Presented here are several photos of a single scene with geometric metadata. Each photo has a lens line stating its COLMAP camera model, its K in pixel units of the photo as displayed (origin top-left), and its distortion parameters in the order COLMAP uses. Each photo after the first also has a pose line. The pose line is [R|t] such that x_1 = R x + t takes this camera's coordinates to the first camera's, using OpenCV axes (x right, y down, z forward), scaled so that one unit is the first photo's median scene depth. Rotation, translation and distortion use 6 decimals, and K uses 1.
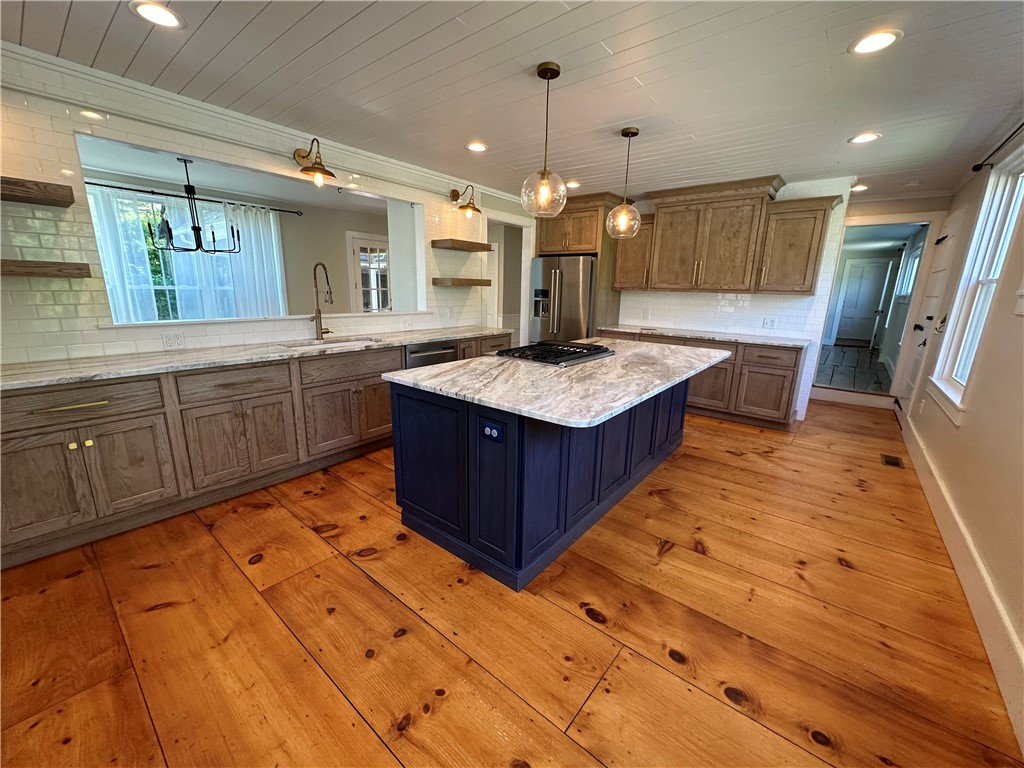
lens RADIAL K [[408.6, 0, 512.6], [0, 408.6, 384.4], [0, 0, 1]] dist [-0.001810, 0.000224]
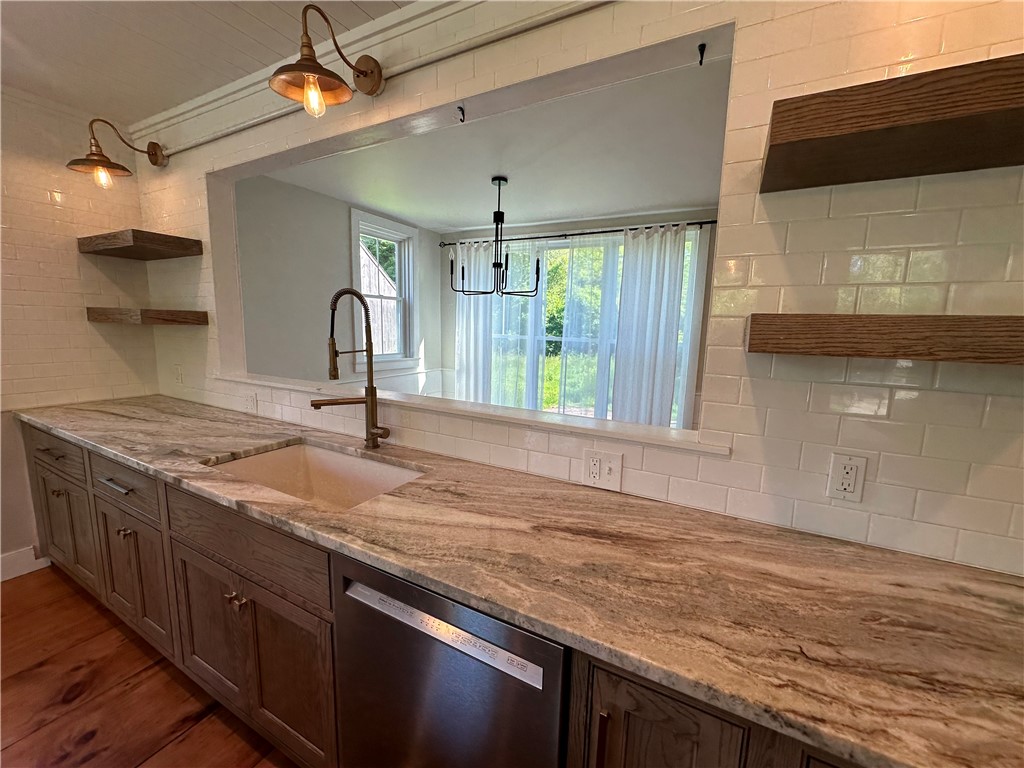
lens RADIAL K [[407.1, 0, 512.0], [0, 407.1, 384.0], [0, 0, 1]] dist [-0.000977, 0.000006]
pose [[0.182853, 0.124616, -0.975211, 0.018198], [-0.247622, 0.965793, 0.076983, -0.213024], [0.951445, 0.227407, 0.207456, 0.853489]]
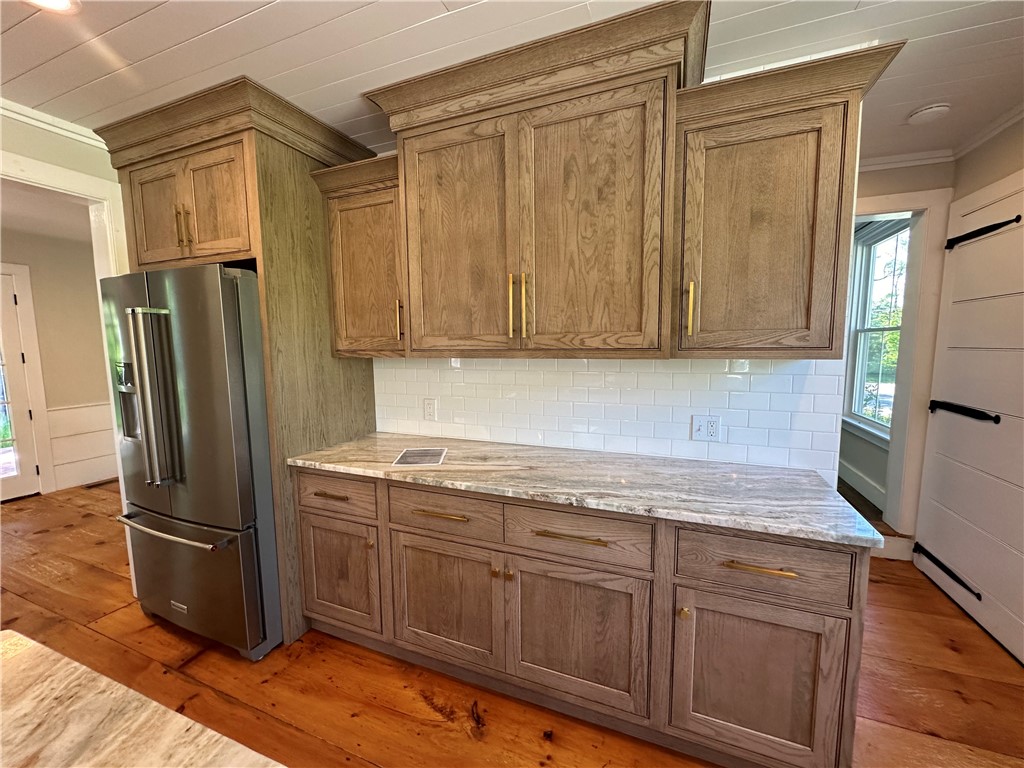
lens RADIAL K [[408.6, 0, 512.6], [0, 408.6, 384.4], [0, 0, 1]] dist [-0.001810, 0.000224]
pose [[0.953062, -0.062354, 0.296286, 0.370723], [0.100770, 0.988101, -0.116197, -0.179692], [-0.285515, 0.140600, 0.948005, 0.737422]]
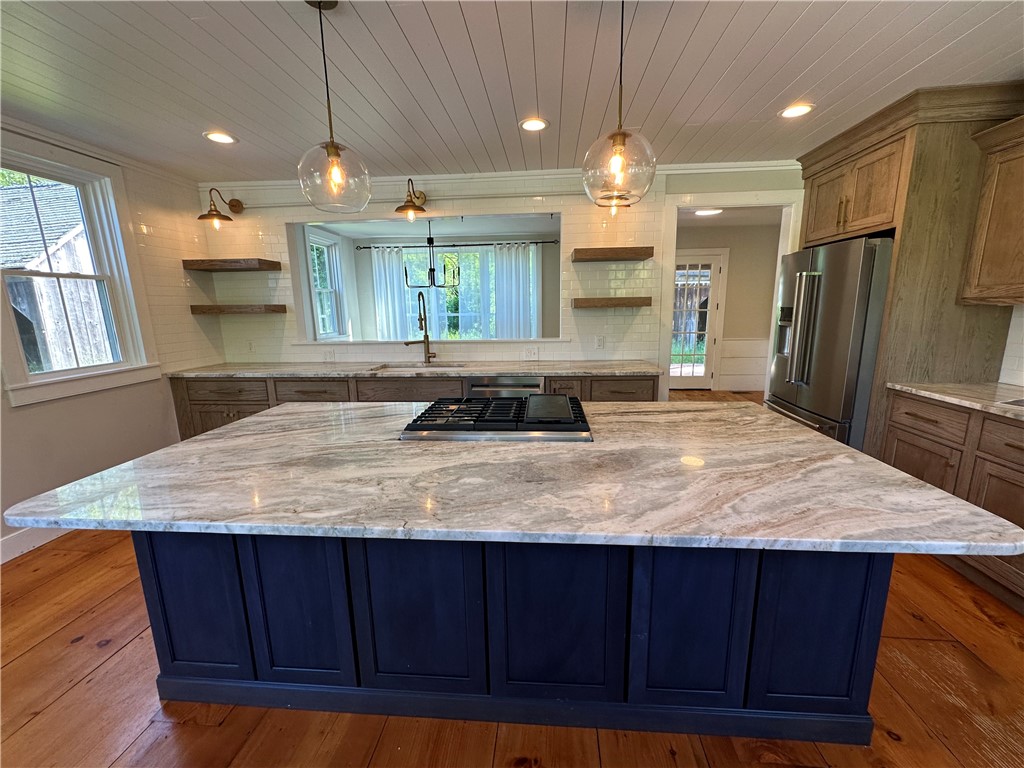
lens RADIAL K [[408.6, 0, 512.6], [0, 408.6, 384.4], [0, 0, 1]] dist [-0.001810, 0.000224]
pose [[0.562239, 0.124464, -0.817555, 0.440155], [-0.162584, 0.985951, 0.038291, -0.107483], [0.810835, 0.111392, 0.574577, 0.468840]]
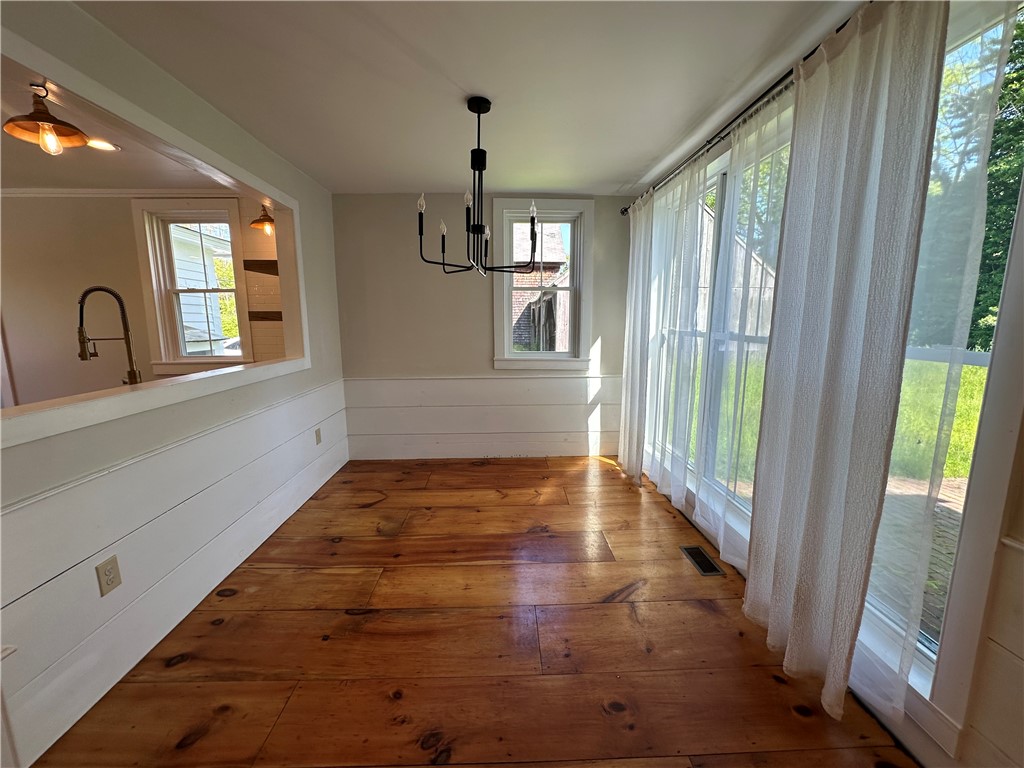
lens RADIAL K [[408.6, 0, 512.6], [0, 408.6, 384.4], [0, 0, 1]] dist [-0.001810, 0.000224]
pose [[-0.746970, 0.085494, -0.659338, -0.396017], [-0.168348, 0.935059, 0.311969, -0.340675], [0.643191, 0.344030, -0.684068, 1.377234]]
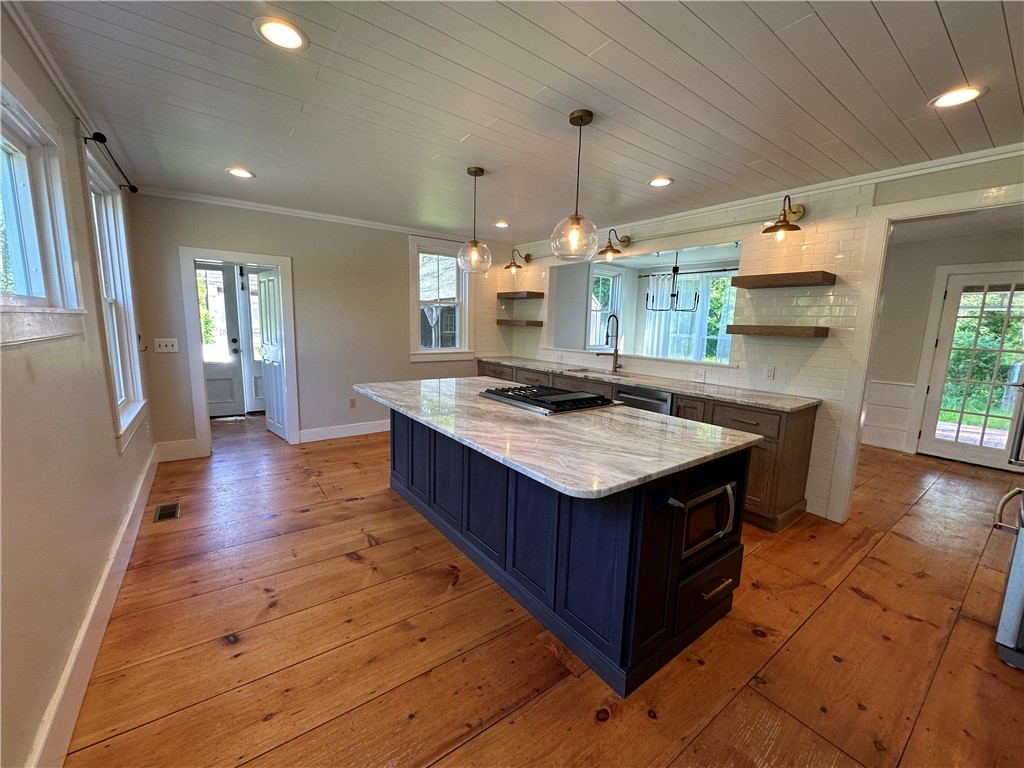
lens RADIAL K [[408.6, 0, 512.6], [0, 408.6, 384.4], [0, 0, 1]] dist [-0.001810, 0.000224]
pose [[-0.245180, 0.114624, -0.962677, 0.726951], [-0.259855, 0.948882, 0.179163, -0.181929], [0.934003, 0.294083, -0.202862, 0.797078]]
